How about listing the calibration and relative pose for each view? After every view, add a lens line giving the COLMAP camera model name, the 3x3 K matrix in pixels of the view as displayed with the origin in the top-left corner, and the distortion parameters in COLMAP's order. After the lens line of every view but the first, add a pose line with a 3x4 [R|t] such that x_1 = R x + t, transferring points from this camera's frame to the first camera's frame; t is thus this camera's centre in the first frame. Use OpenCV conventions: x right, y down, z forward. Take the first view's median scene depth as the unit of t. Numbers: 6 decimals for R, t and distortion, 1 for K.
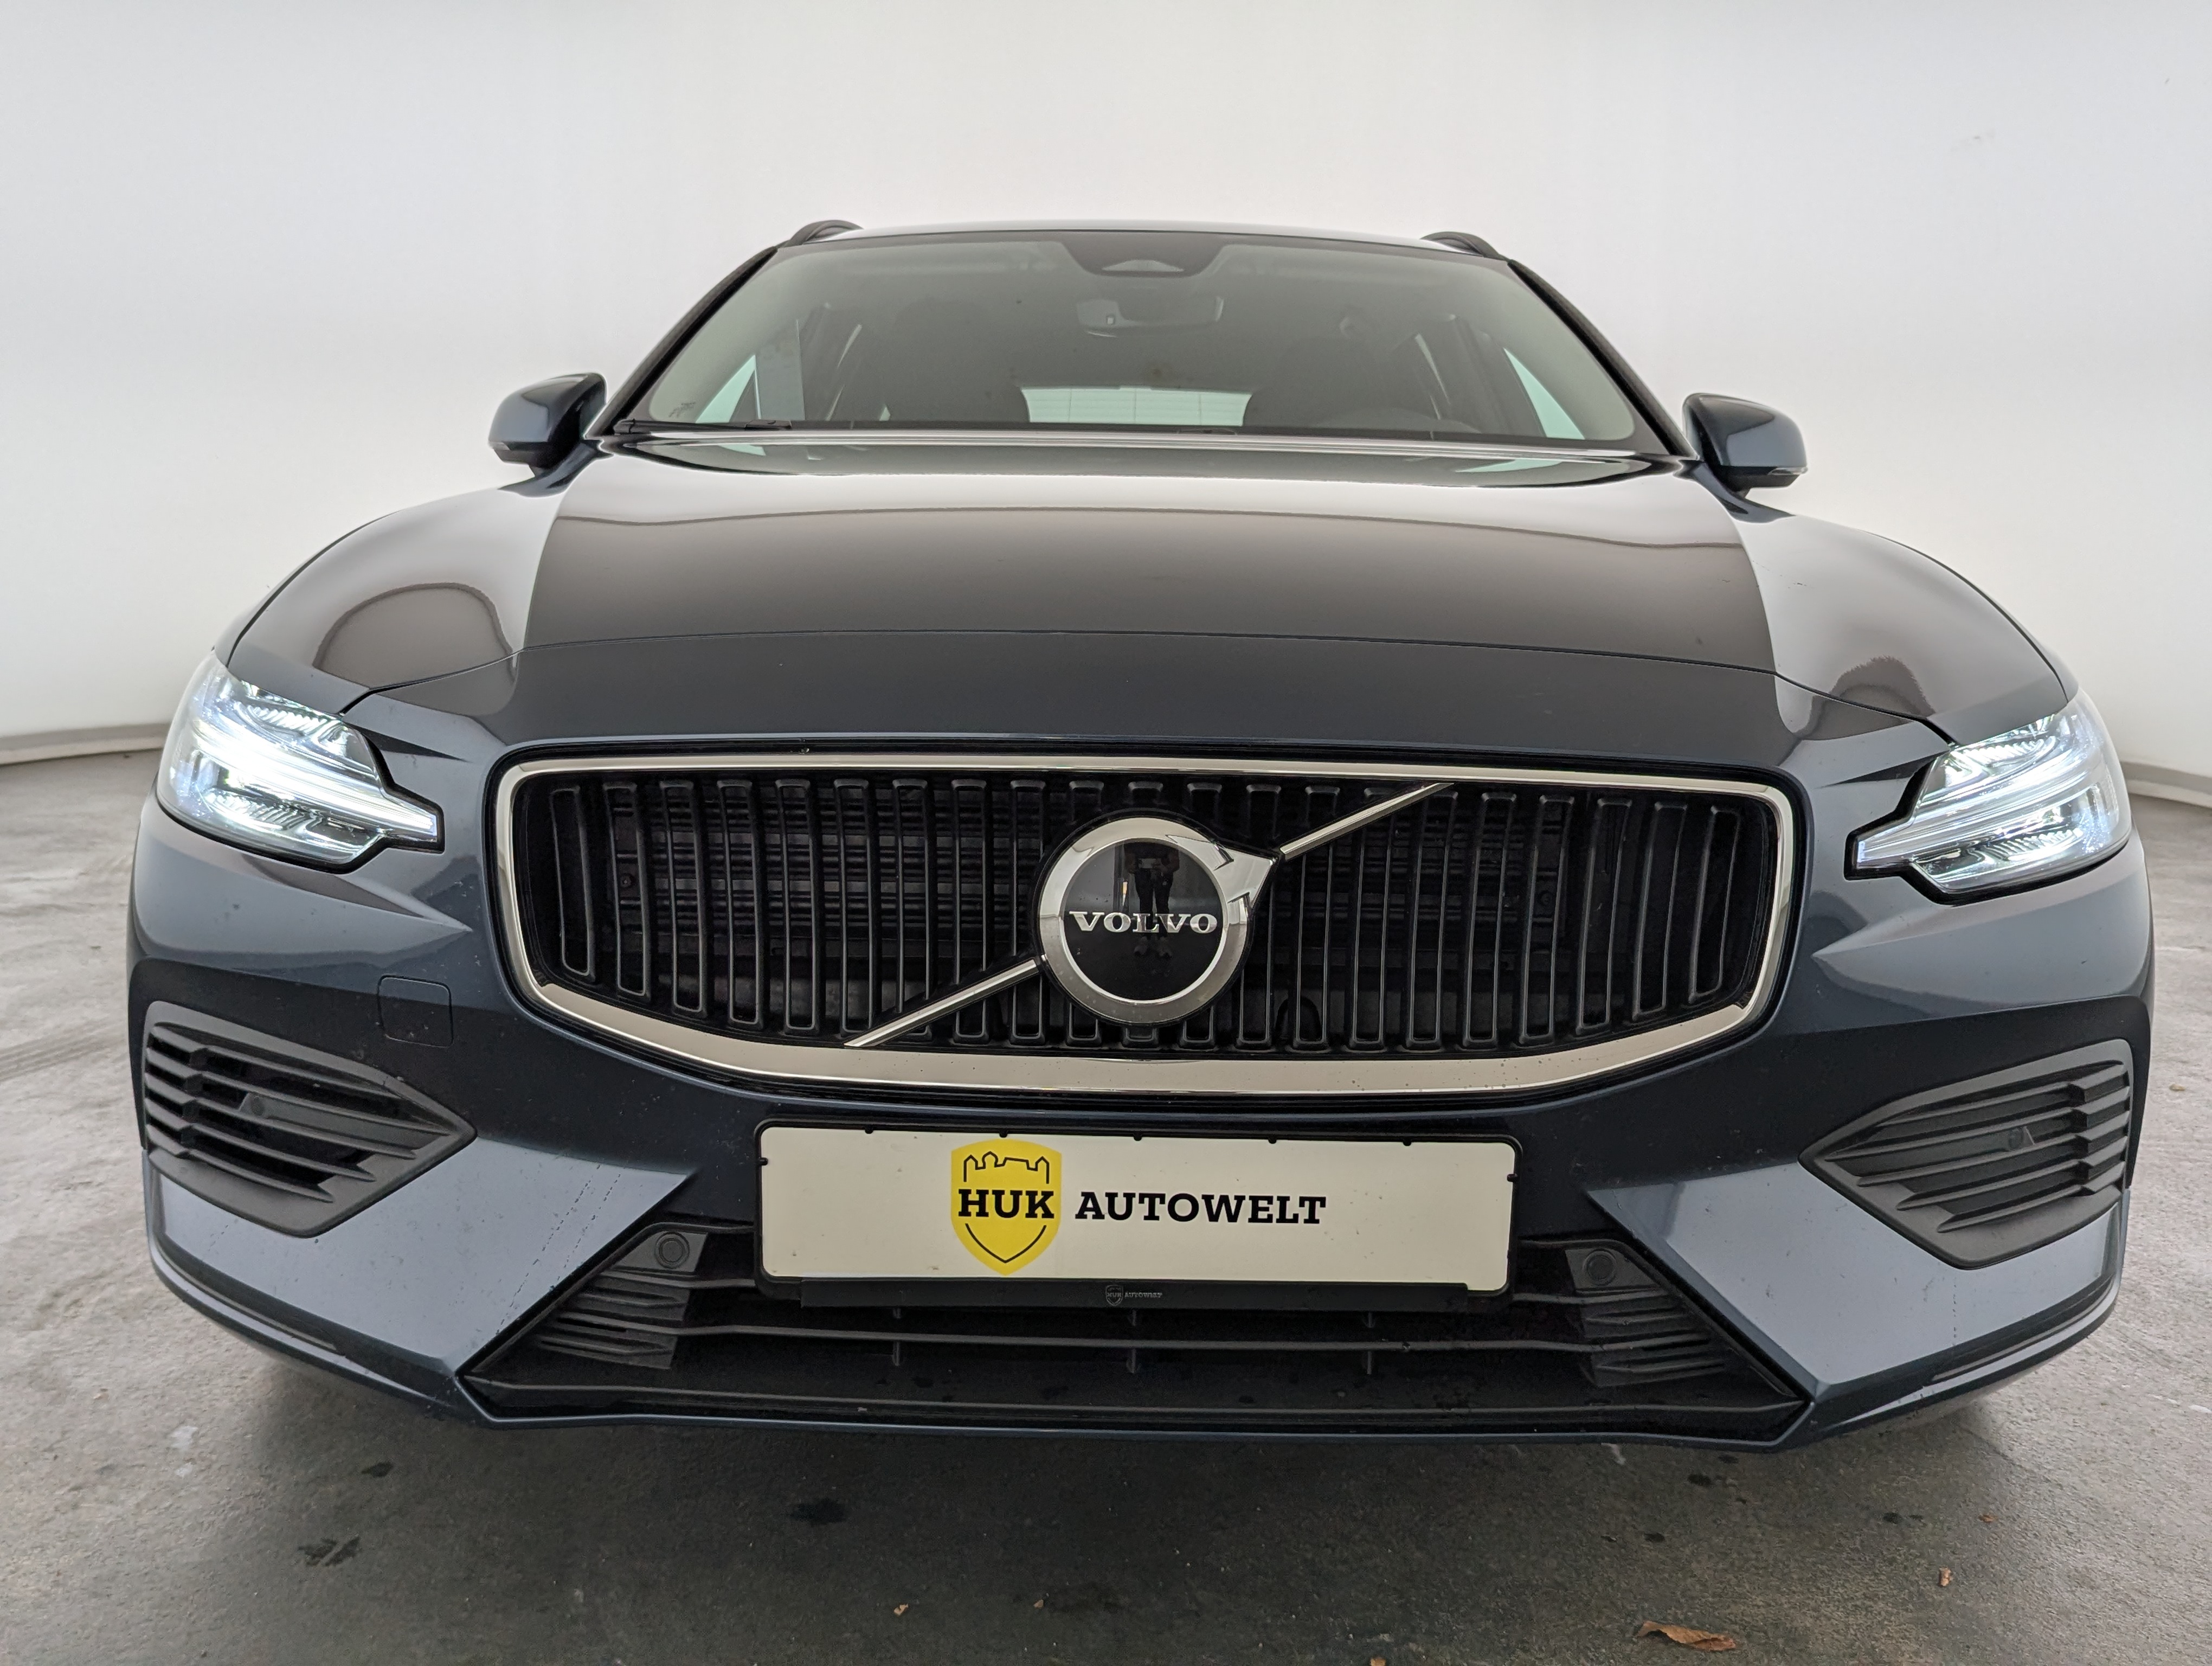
lens RADIAL K [[2055.3, 0, 1097.1], [0, 2055.3, 815.5], [0, 0, 1]] dist [0.046618, 0.000000]
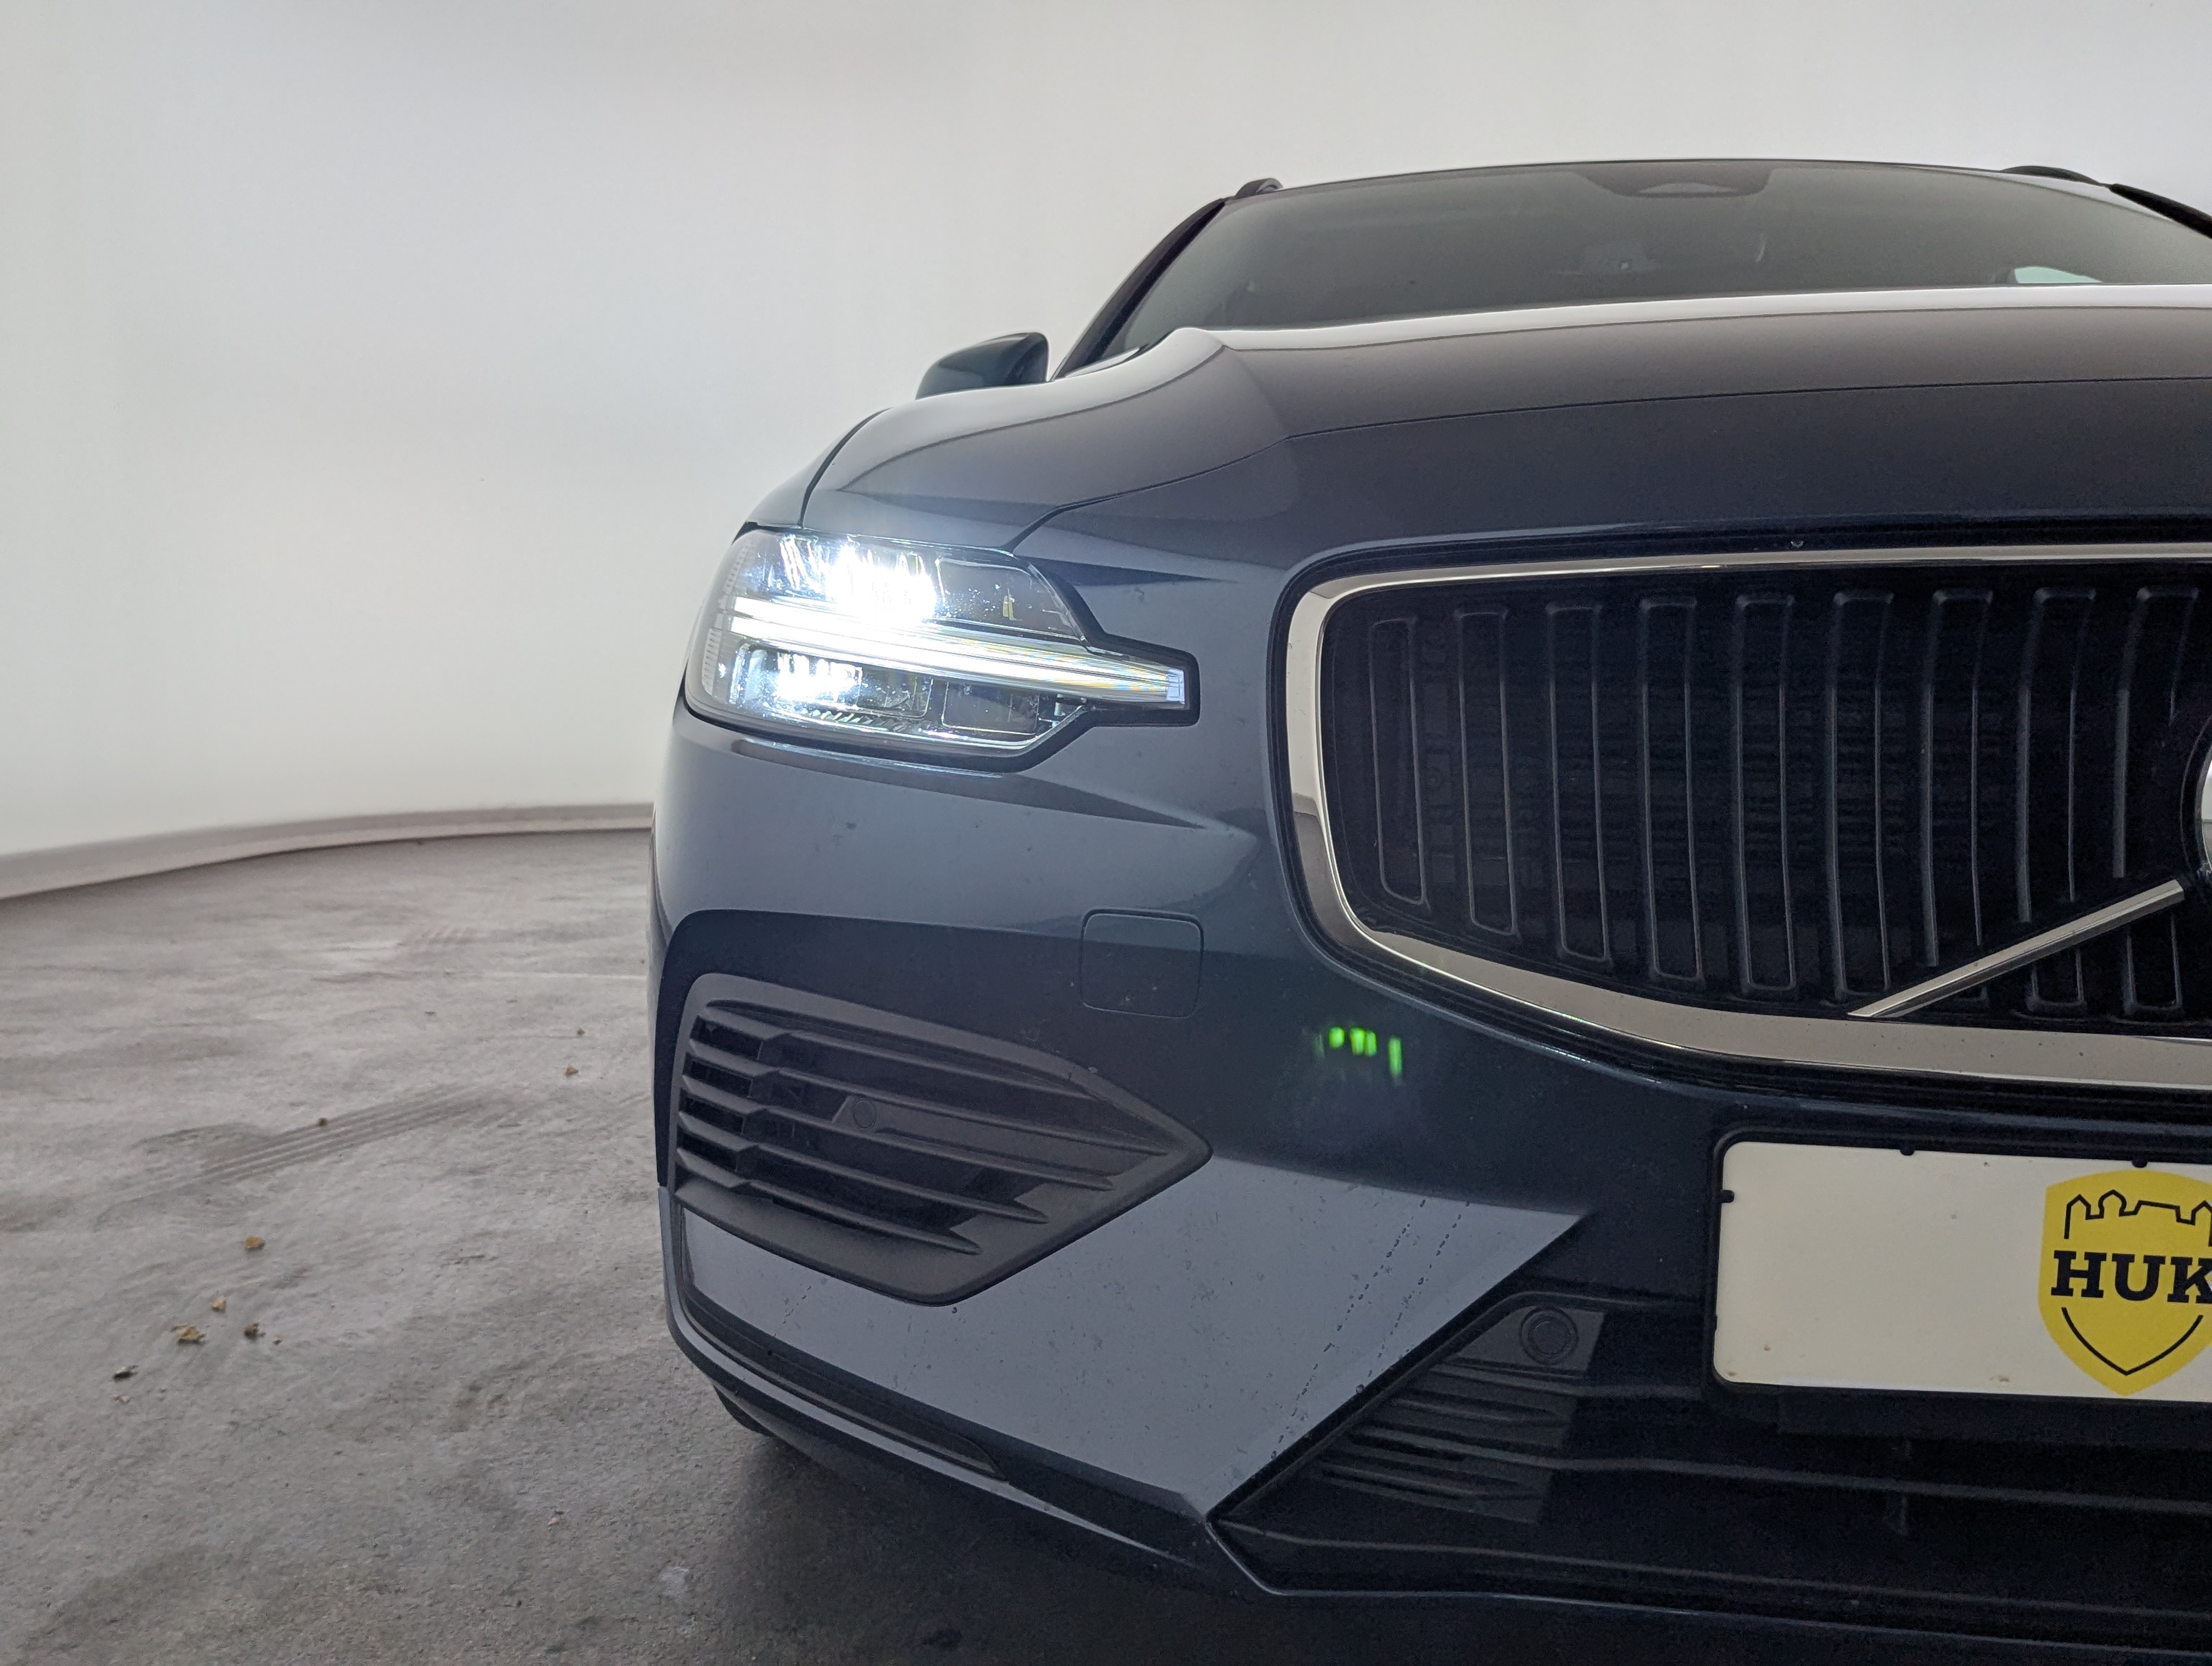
lens RADIAL K [[2055.3, 0, 1109.7], [0, 2055.3, 834.8], [0, 0, 1]] dist [0.046618, 0.000000]
pose [[0.995606, 0.002828, -0.093602, -0.267724], [-0.007899, 0.998518, -0.053846, 0.085741], [0.093311, 0.054349, 0.994153, 0.321407]]
